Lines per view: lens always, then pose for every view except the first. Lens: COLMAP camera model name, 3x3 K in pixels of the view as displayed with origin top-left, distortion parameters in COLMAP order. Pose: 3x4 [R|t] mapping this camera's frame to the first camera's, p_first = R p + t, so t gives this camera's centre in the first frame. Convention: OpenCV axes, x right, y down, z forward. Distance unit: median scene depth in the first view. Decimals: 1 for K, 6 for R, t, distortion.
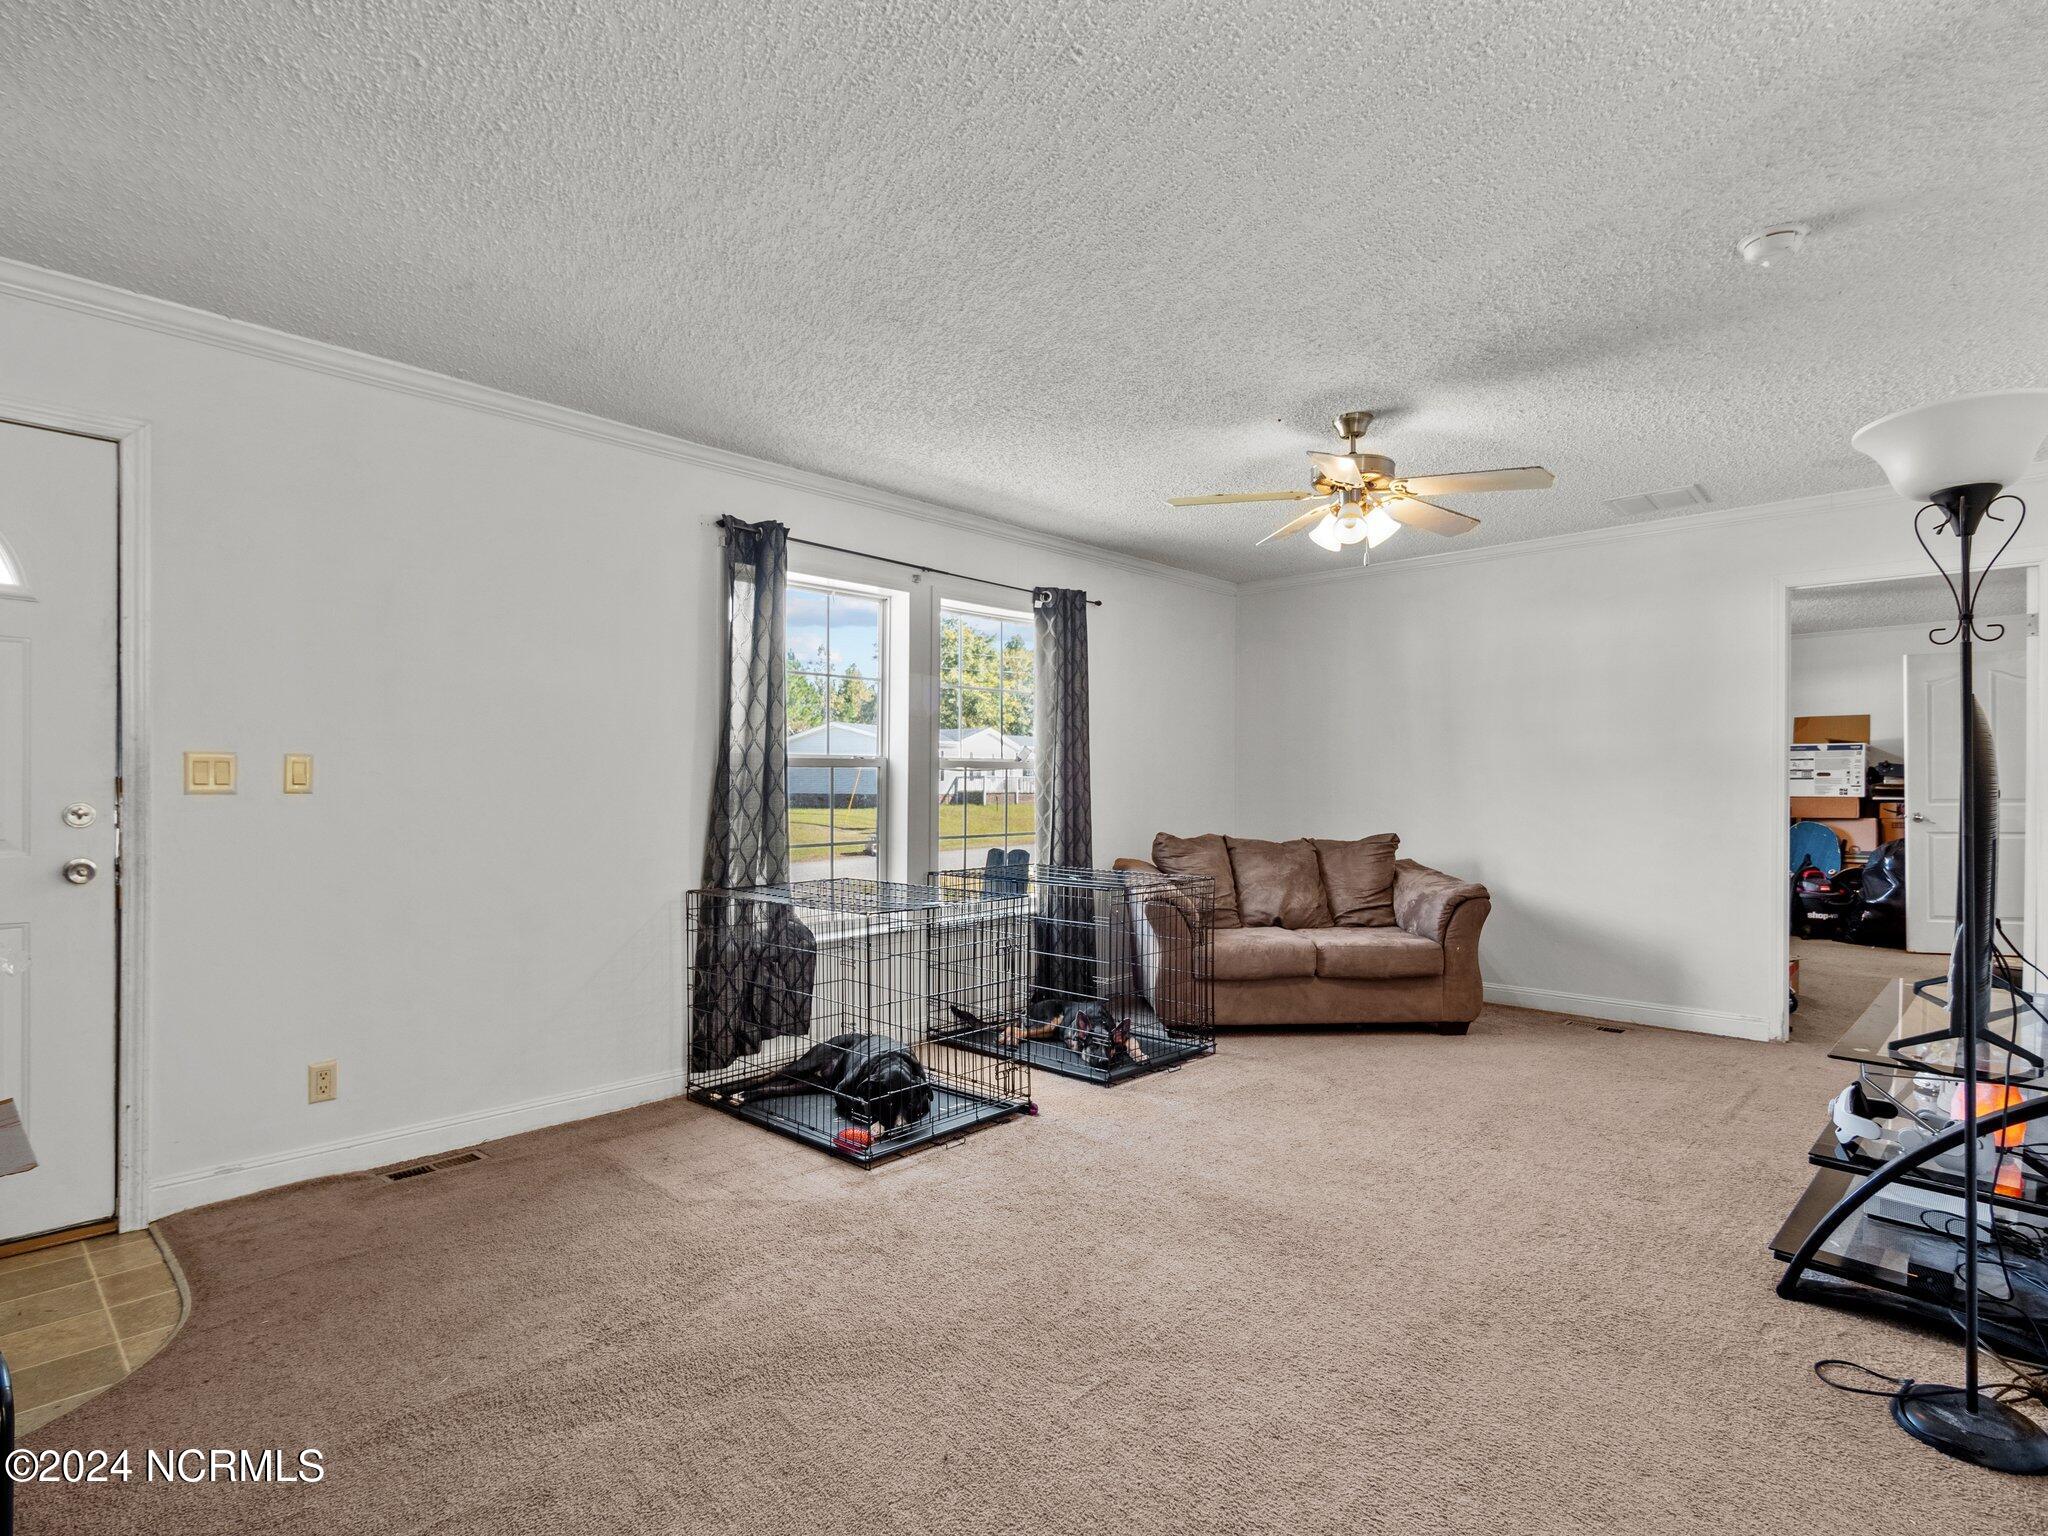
lens RADIAL K [[1074.9, 0, 1024.0], [0, 1074.9, 768.0], [0, 0, 1]] dist [-0.000874, -0.000106]
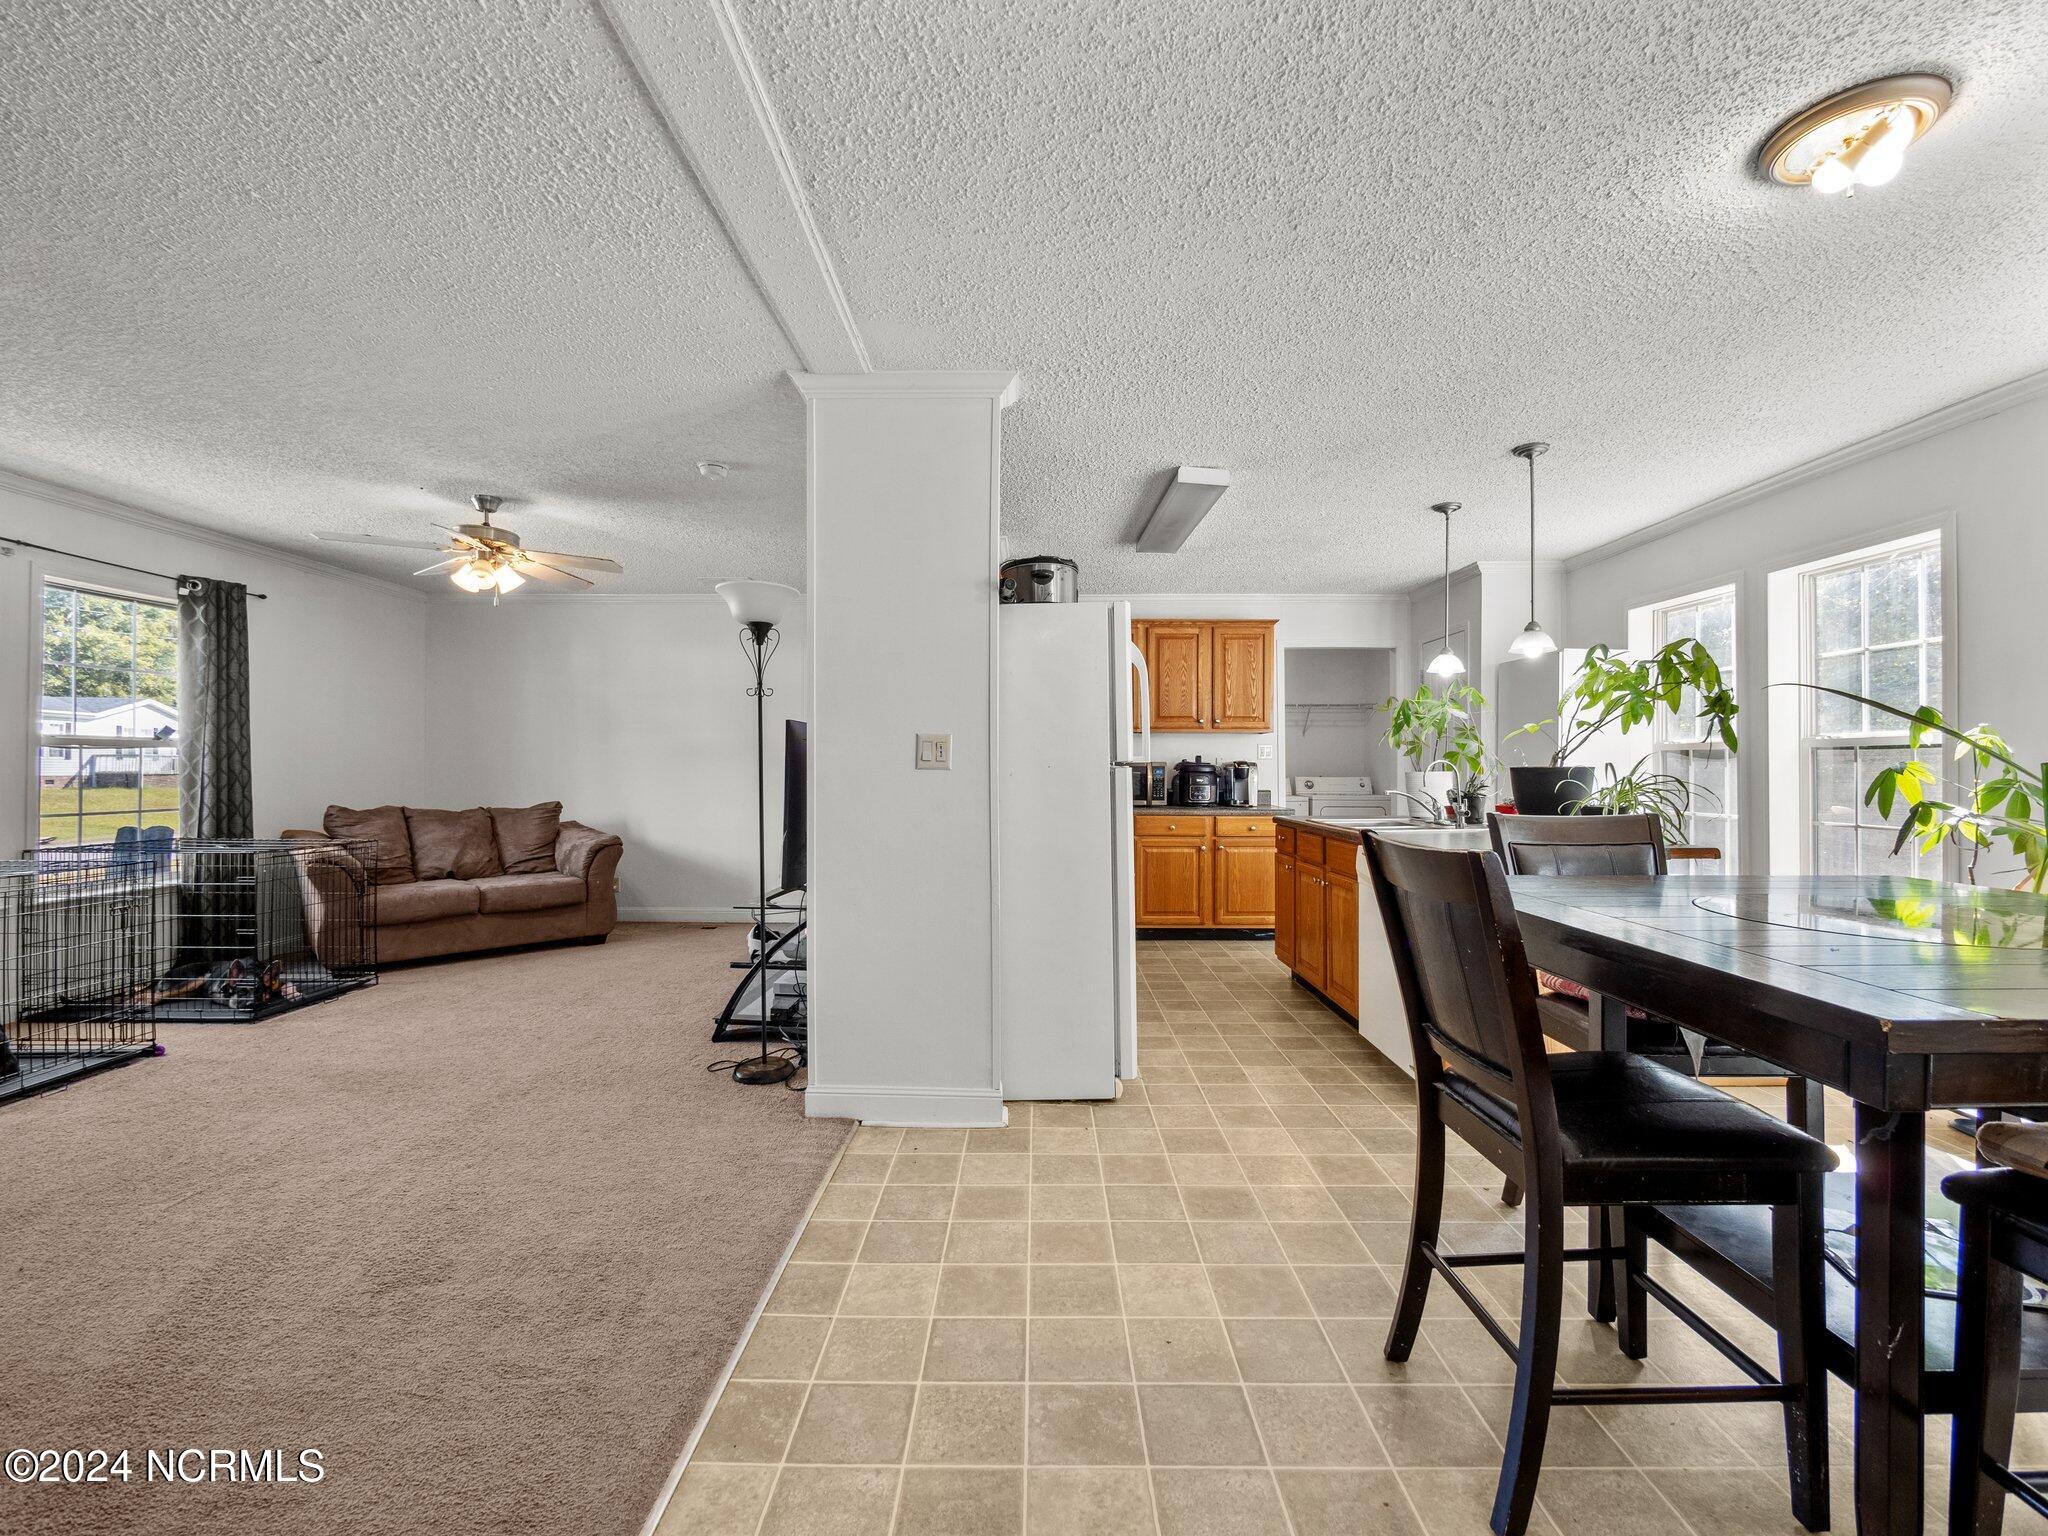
lens RADIAL K [[885.4, 0, 1040.6], [0, 885.4, 762.7], [0, 0, 1]] dist [-0.001166, -0.000633]
pose [[0.726260, 0.006805, 0.687386, 0.030553], [-0.014574, 0.999879, 0.005499, -0.001410], [-0.687265, -0.014012, 0.726271, -0.221964]]
